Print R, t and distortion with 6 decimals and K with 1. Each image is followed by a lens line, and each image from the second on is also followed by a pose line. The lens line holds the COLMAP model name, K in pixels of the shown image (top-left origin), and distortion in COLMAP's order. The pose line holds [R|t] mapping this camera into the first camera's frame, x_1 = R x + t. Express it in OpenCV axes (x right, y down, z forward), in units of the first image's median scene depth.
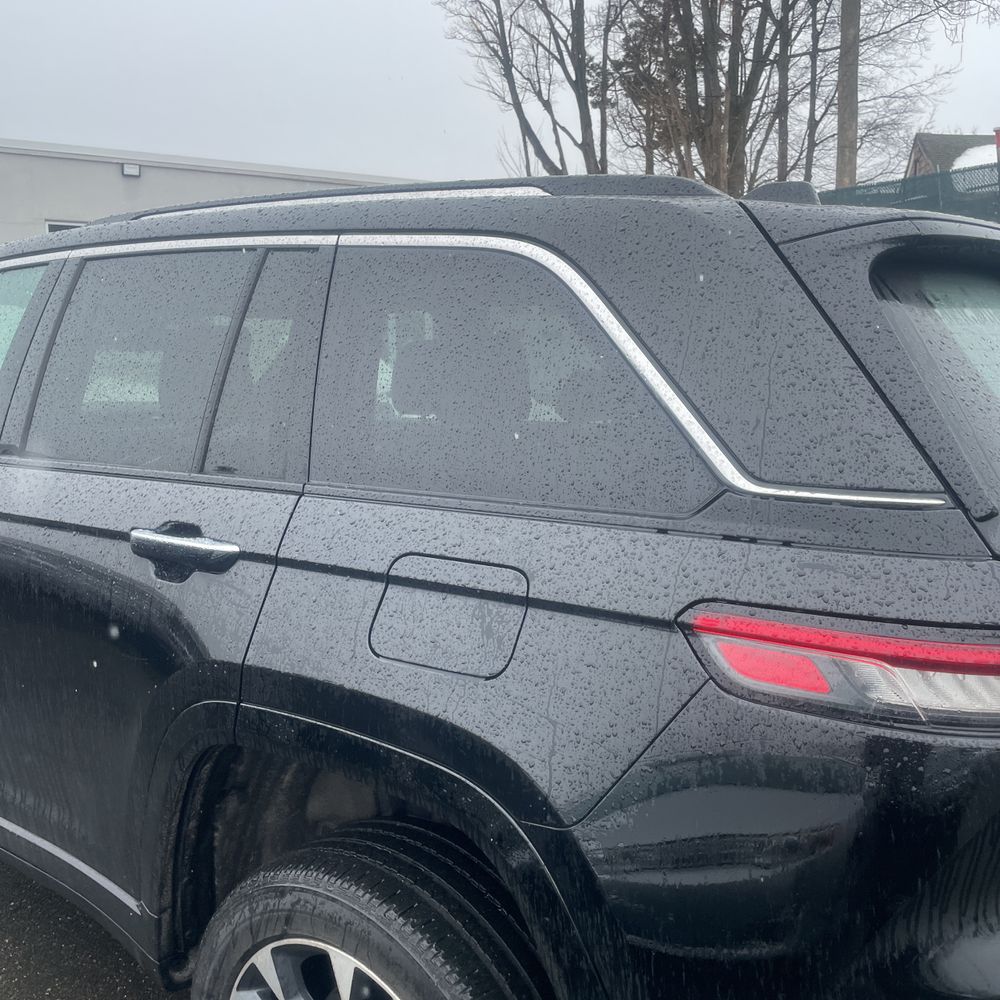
lens RADIAL K [[1008.1, 0, 484.7], [0, 1008.1, 495.7], [0, 0, 1]] dist [0.109516, -0.207729]
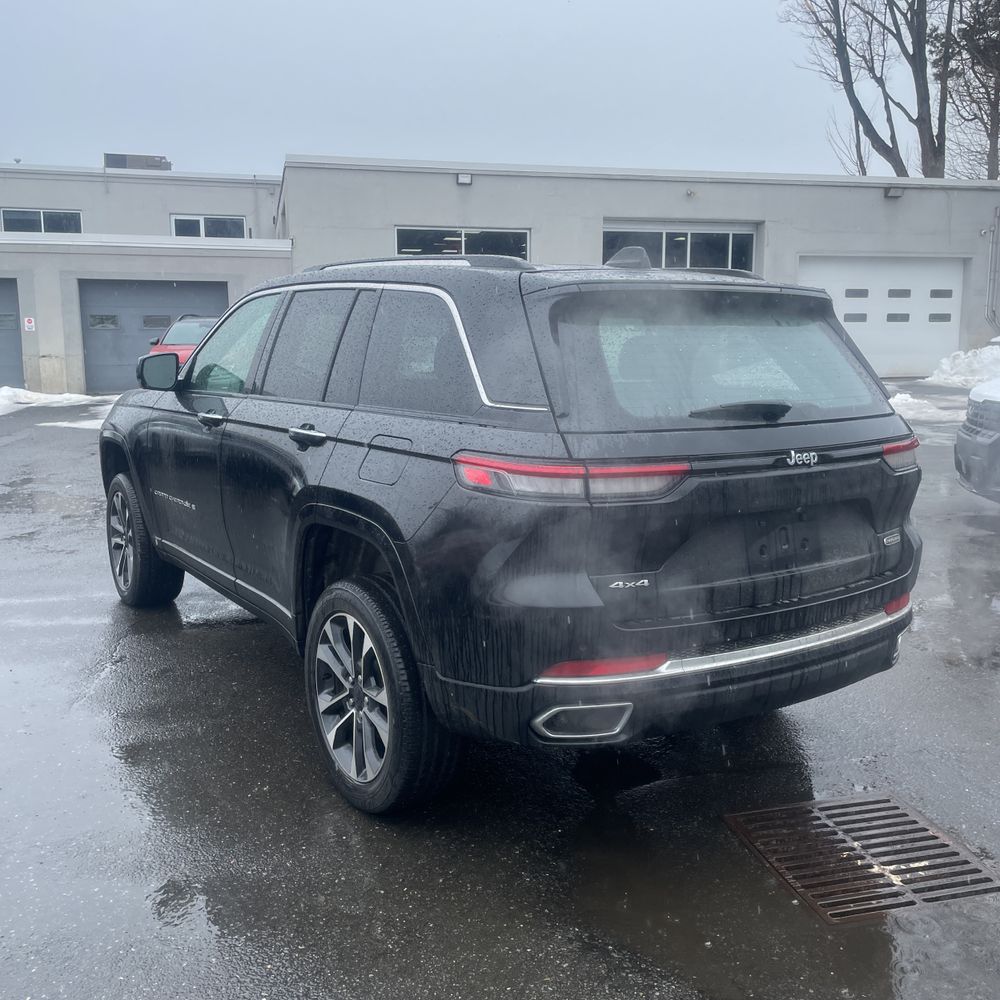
lens RADIAL K [[994.7, 0, 490.4], [0, 994.7, 502.2], [0, 0, 1]] dist [0.111351, -0.133708]
pose [[0.946229, 0.056947, -0.318446, 0.689514], [-0.049265, 0.998269, 0.032133, 0.098214], [0.319725, -0.014717, 0.947396, -0.793637]]
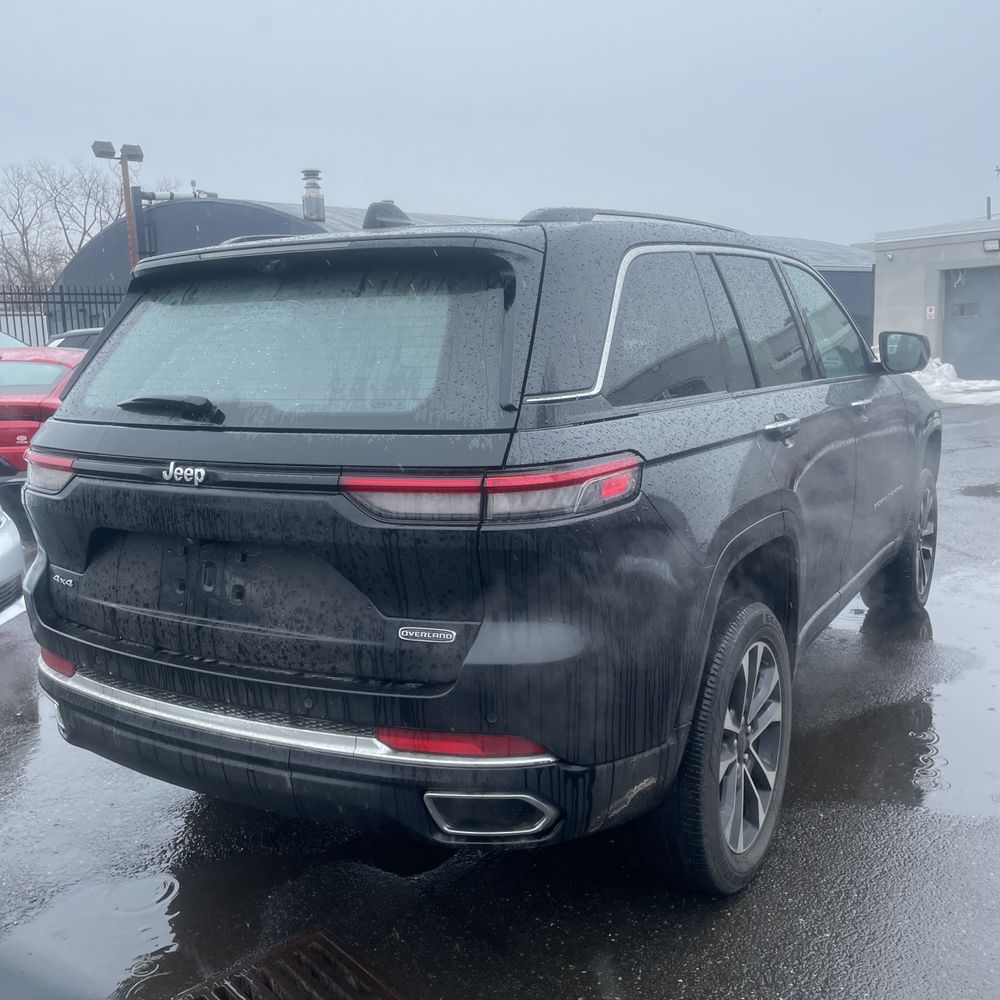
lens RADIAL K [[1008.3, 0, 523.9], [0, 1008.3, 503.9], [0, 0, 1]] dist [0.105456, -0.136412]
pose [[0.118863, 0.159250, -0.980057, 1.894643], [-0.109177, 0.983165, 0.146514, -0.131818], [0.986890, 0.089585, 0.134248, 1.109767]]
